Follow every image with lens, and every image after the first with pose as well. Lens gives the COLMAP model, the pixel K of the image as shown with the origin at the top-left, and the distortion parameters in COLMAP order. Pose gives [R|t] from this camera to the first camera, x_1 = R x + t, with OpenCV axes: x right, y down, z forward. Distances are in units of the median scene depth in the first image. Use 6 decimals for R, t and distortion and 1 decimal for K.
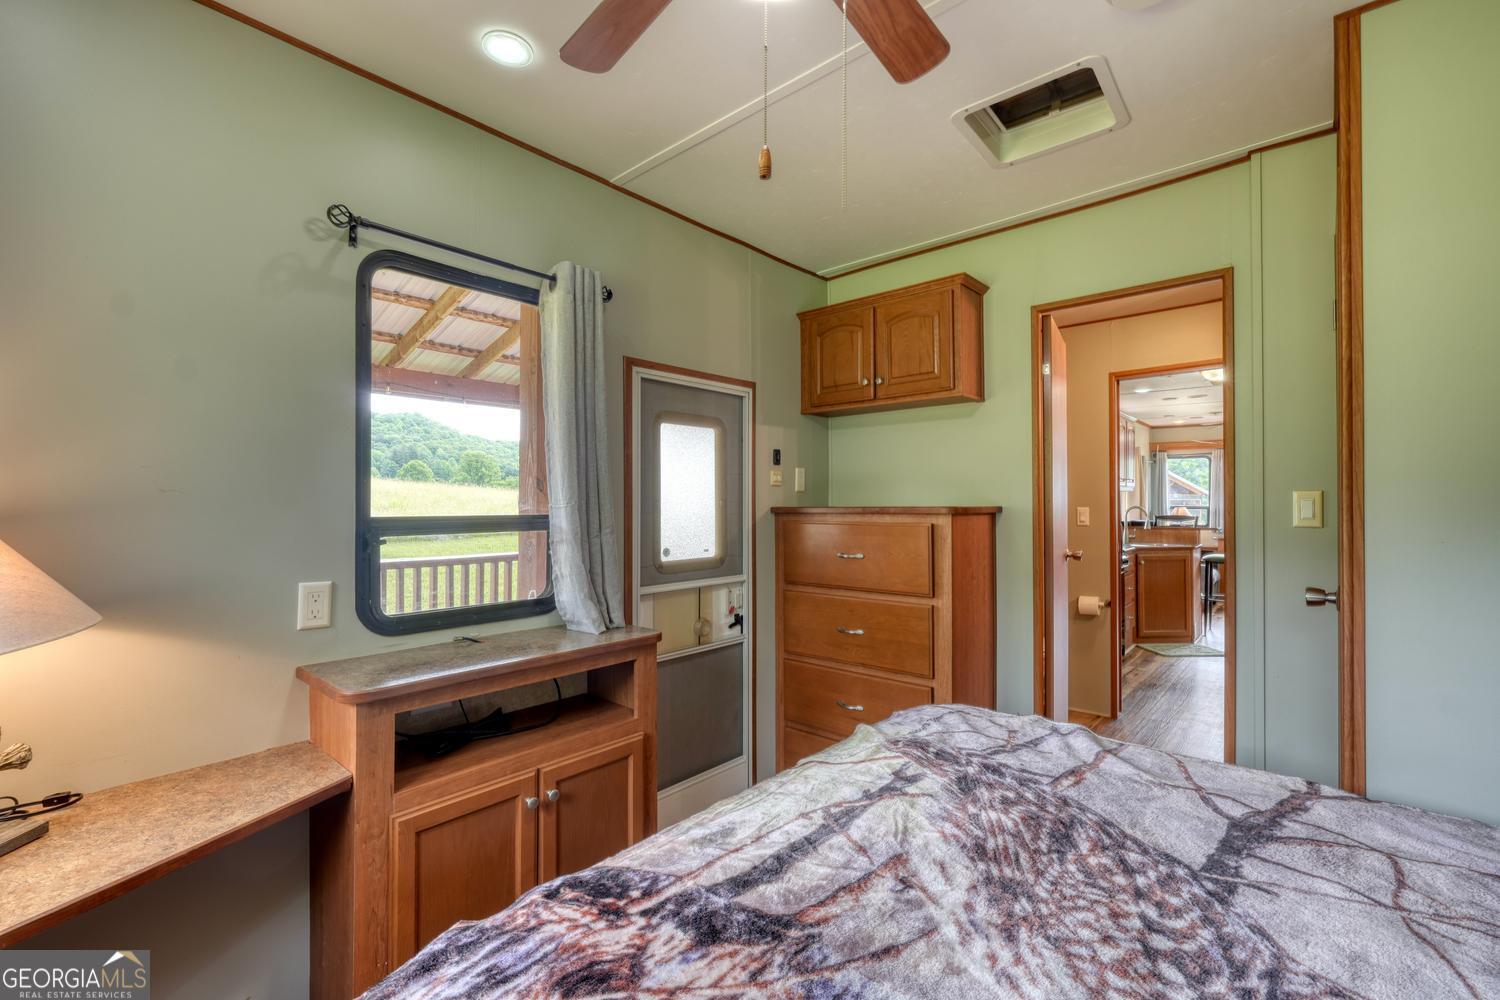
lens RADIAL K [[641.4, 0, 748.6], [0, 641.4, 496.0], [0, 0, 1]] dist [-0.003041, 0.002348]
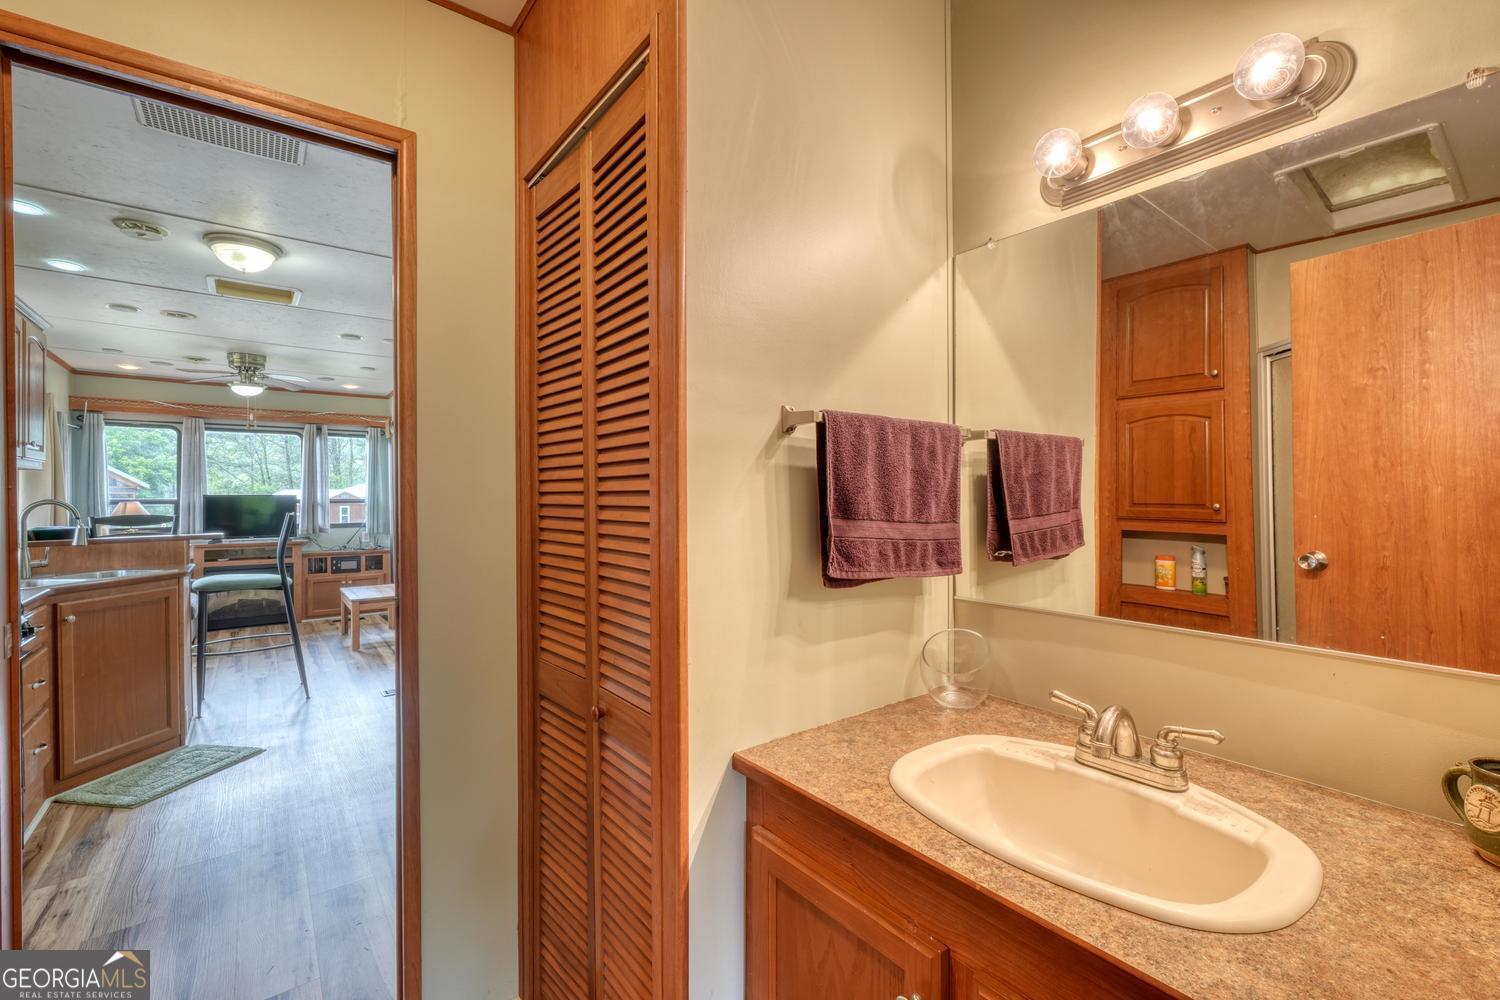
lens RADIAL K [[641.4, 0, 748.6], [0, 641.4, 496.0], [0, 0, 1]] dist [-0.003041, 0.002348]
pose [[0.181942, -0.004485, 0.983299, 1.239178], [-0.005711, 0.999968, 0.005617, 0.038942], [-0.983293, -0.006638, 0.181910, 2.179613]]
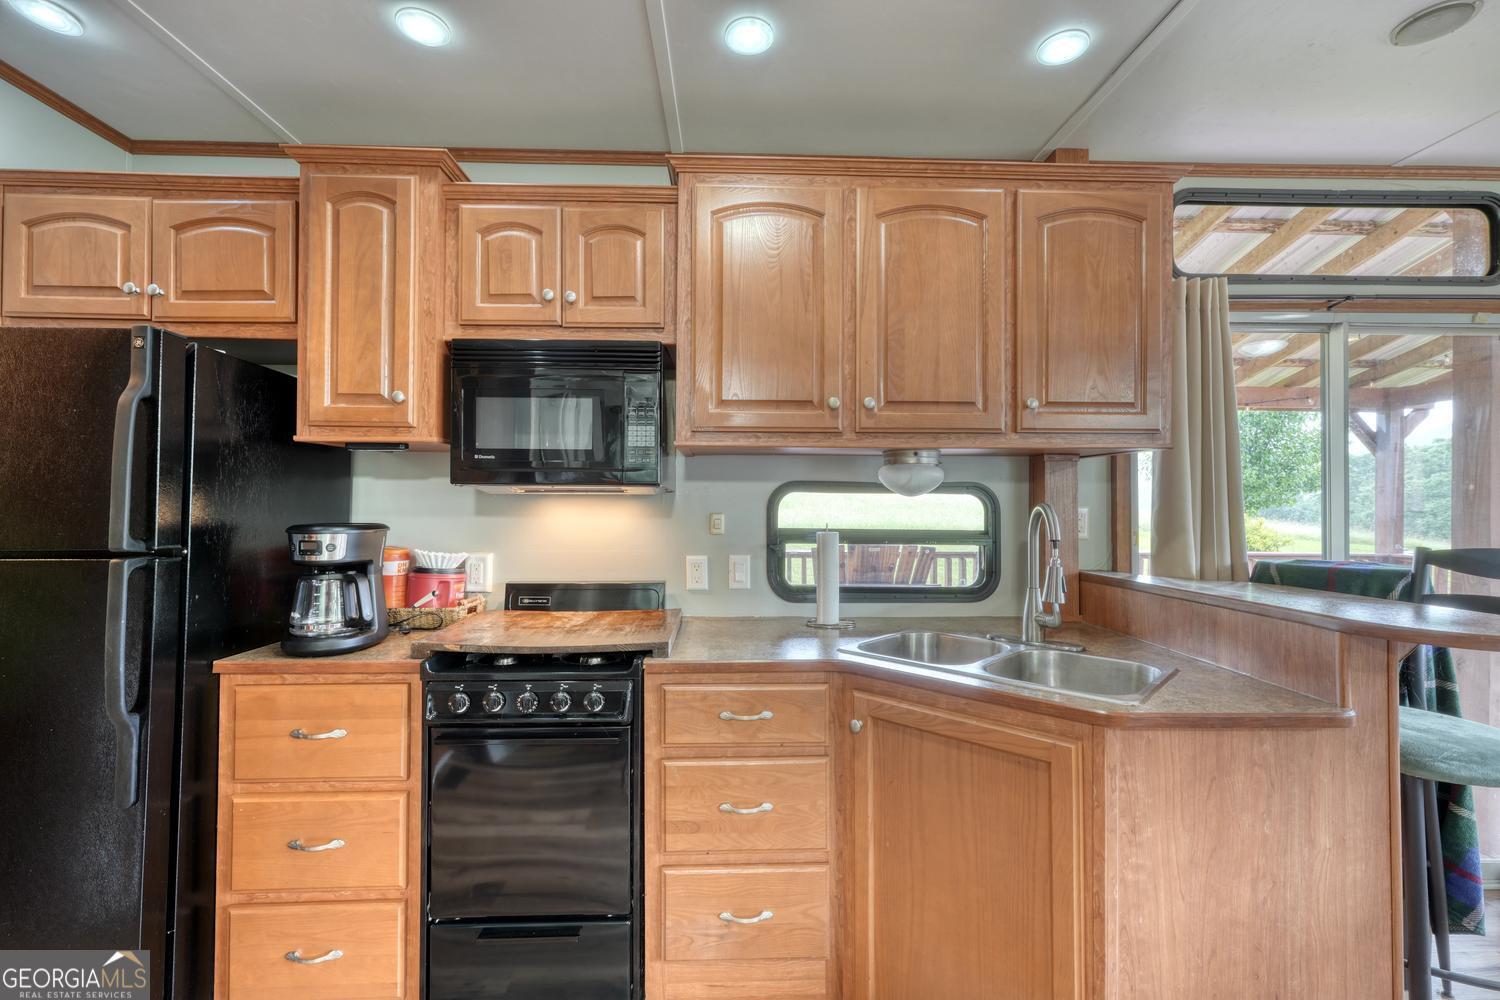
lens RADIAL K [[641.4, 0, 748.6], [0, 641.4, 496.0], [0, 0, 1]] dist [-0.003041, 0.002348]
pose [[0.689157, -0.005564, -0.724591, 3.959462], [0.003322, 0.999984, -0.004519, 0.071991], [0.724604, 0.000707, 0.689165, 4.090543]]
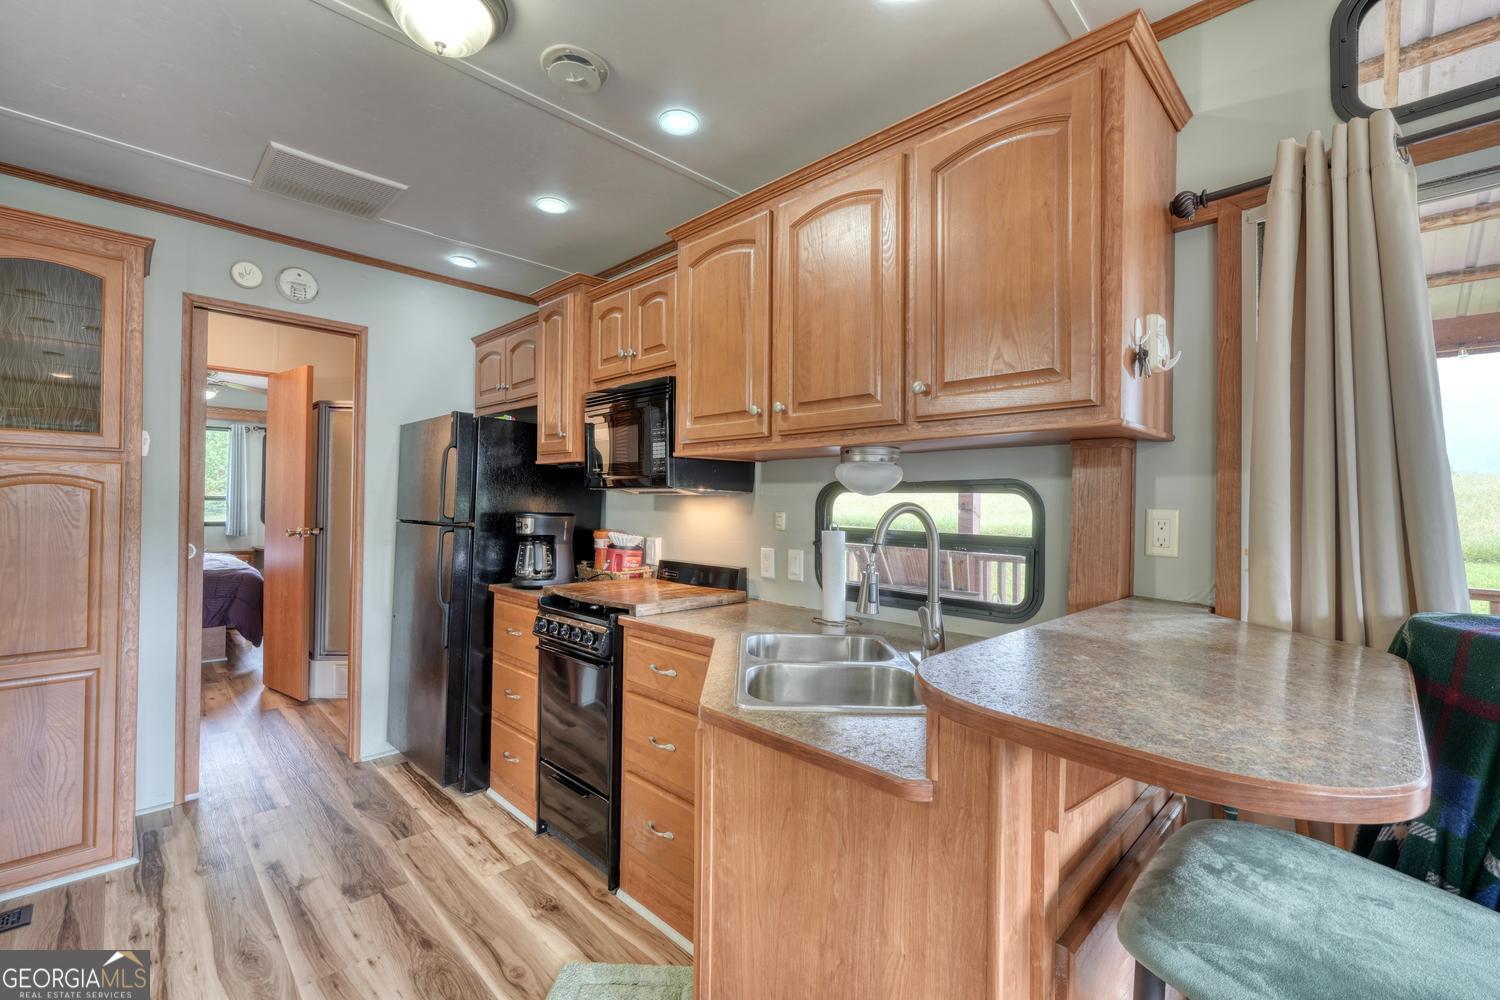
lens RADIAL K [[641.4, 0, 748.6], [0, 641.4, 496.0], [0, 0, 1]] dist [-0.003041, 0.002348]
pose [[-0.057431, -0.009620, -0.998303, 4.654778], [-0.001173, 0.999954, -0.009568, 0.083686], [0.998349, 0.000622, -0.057440, 5.339848]]
